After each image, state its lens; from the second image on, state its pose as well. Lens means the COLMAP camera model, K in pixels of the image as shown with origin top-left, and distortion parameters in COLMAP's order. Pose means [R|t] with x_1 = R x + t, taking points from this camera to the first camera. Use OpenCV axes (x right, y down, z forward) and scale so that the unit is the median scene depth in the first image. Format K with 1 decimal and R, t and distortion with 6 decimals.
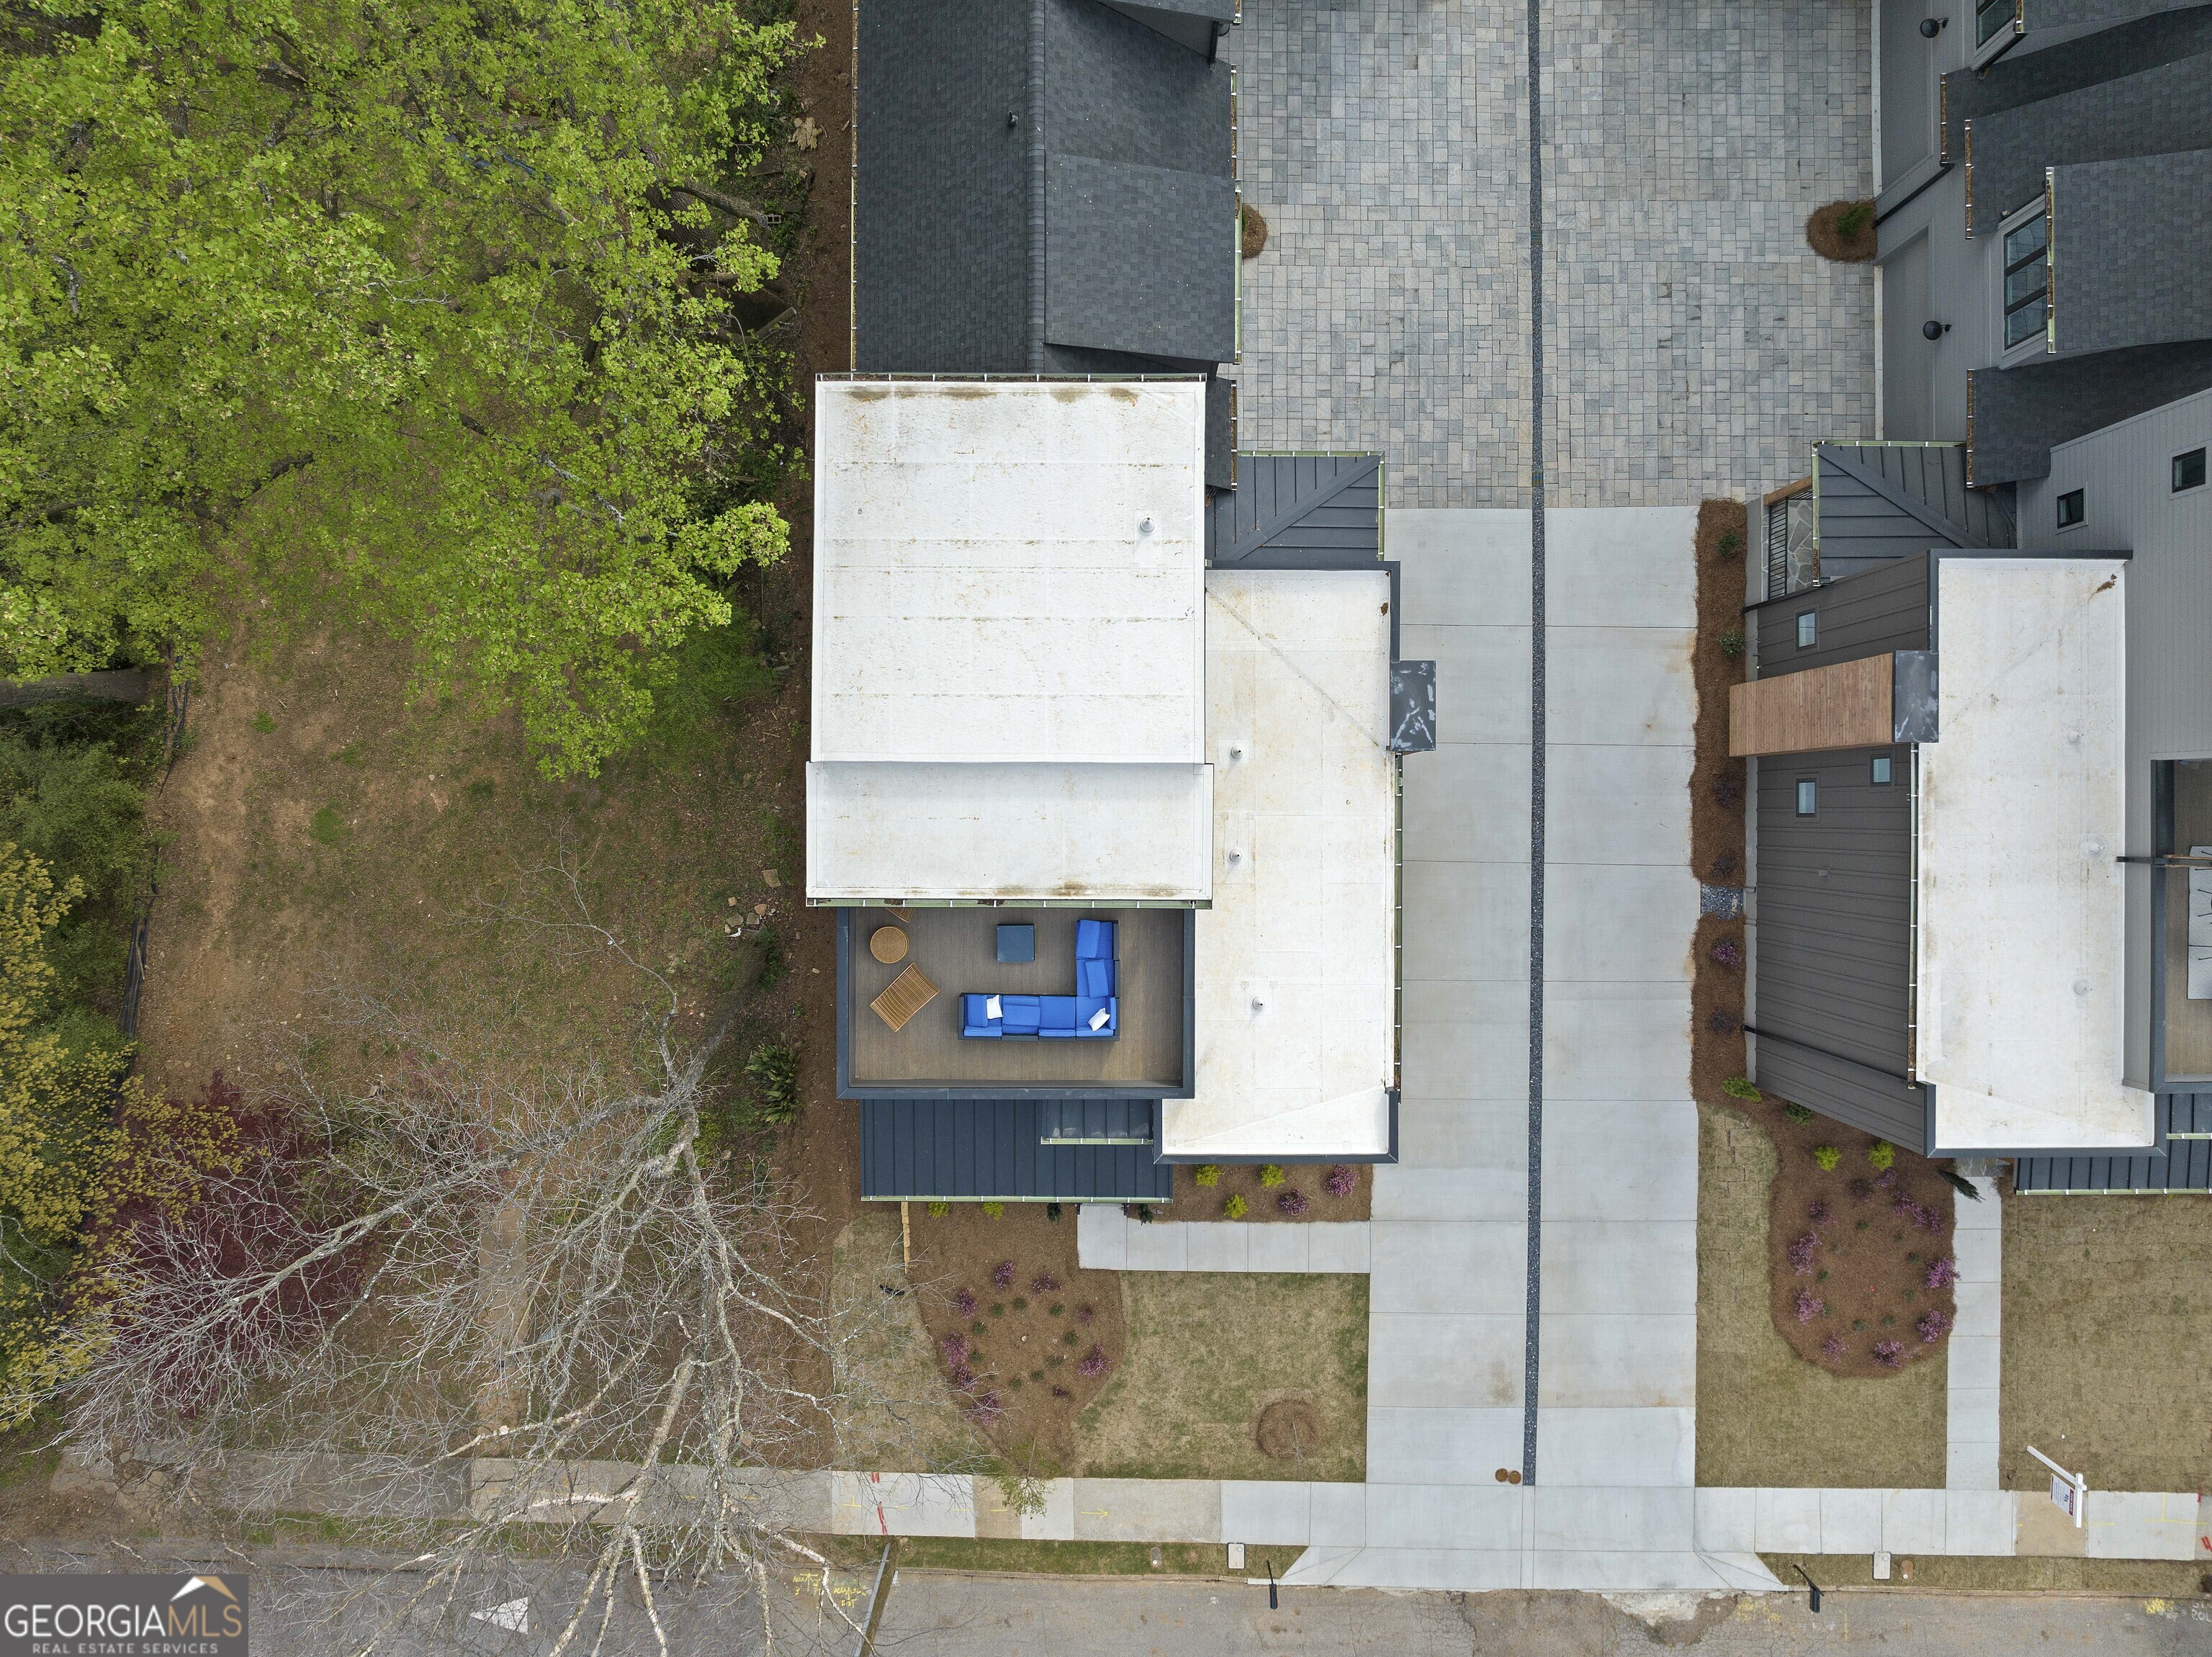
lens RADIAL K [[1573.7, 0, 1106.0], [0, 1573.7, 828.5], [0, 0, 1]] dist [-0.041505, 0.004116]
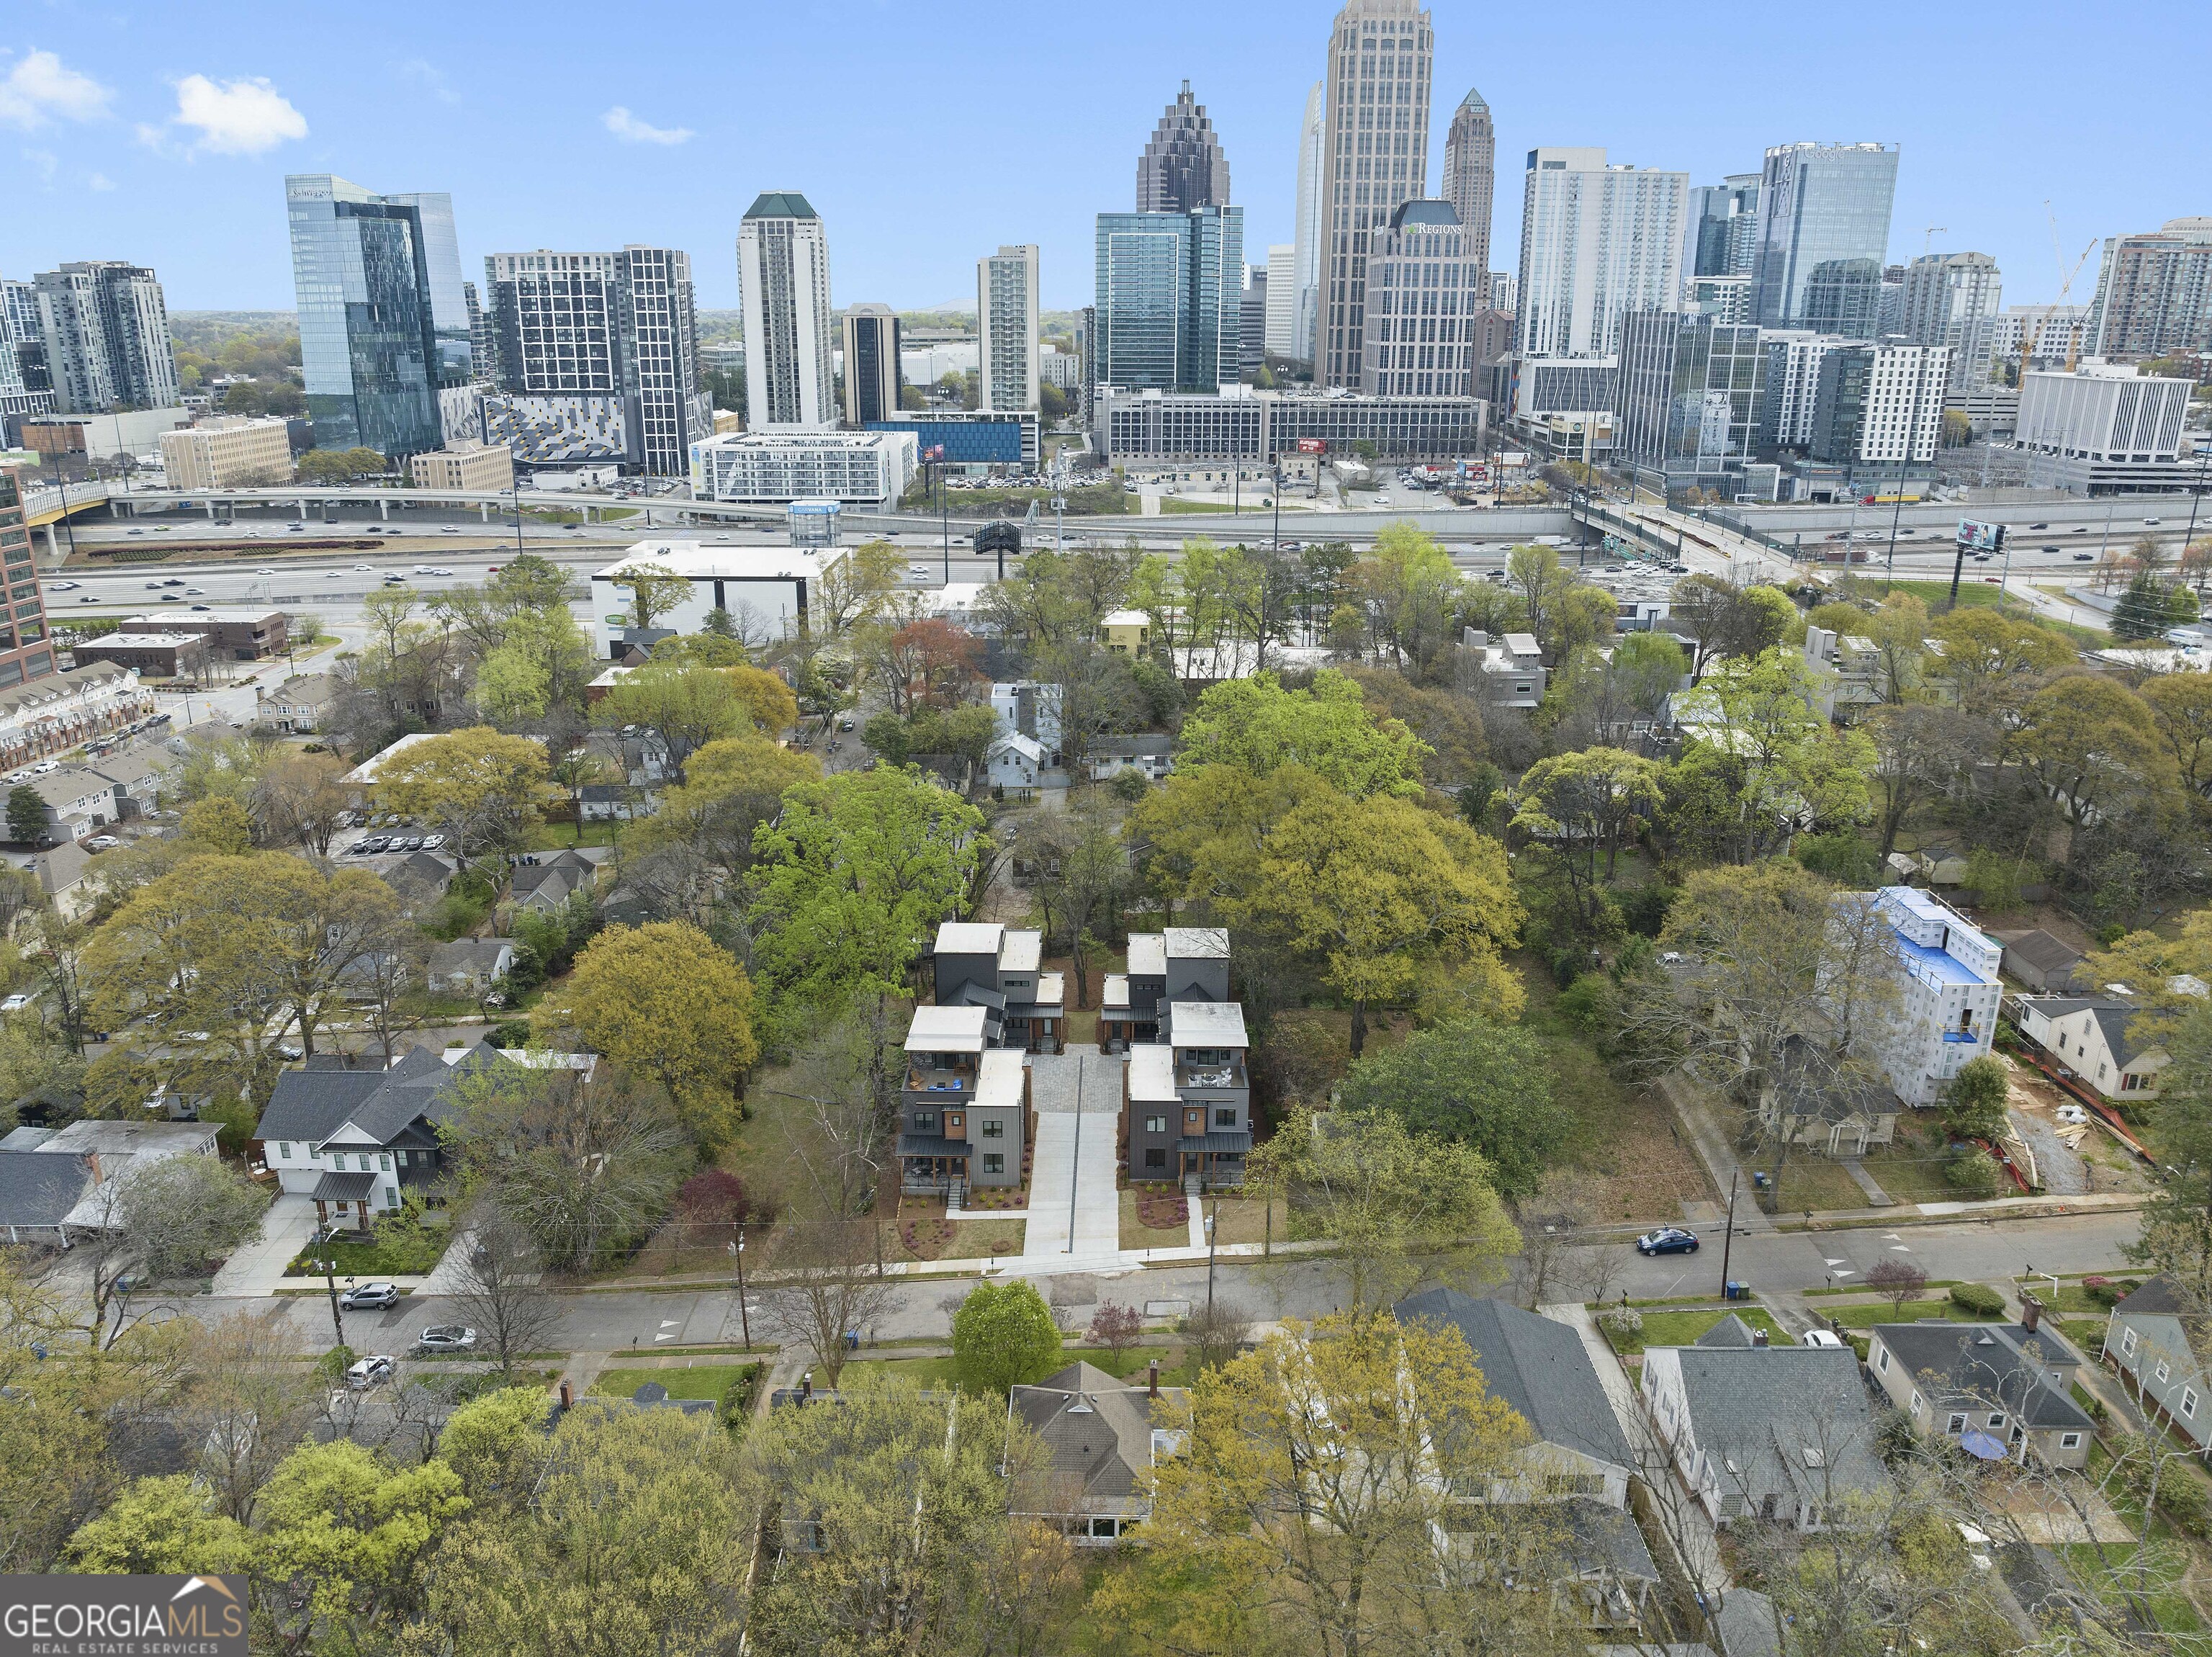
lens RADIAL K [[1532.7, 0, 1106.0], [0, 1532.7, 828.5], [0, 0, 1]] dist [-0.012307, -0.000444]
pose [[0.999926, 0.010349, -0.006426, 0.361819], [-0.009291, 0.306849, -0.951713, 3.335938], [-0.007877, 0.951702, 0.306922, -0.920940]]
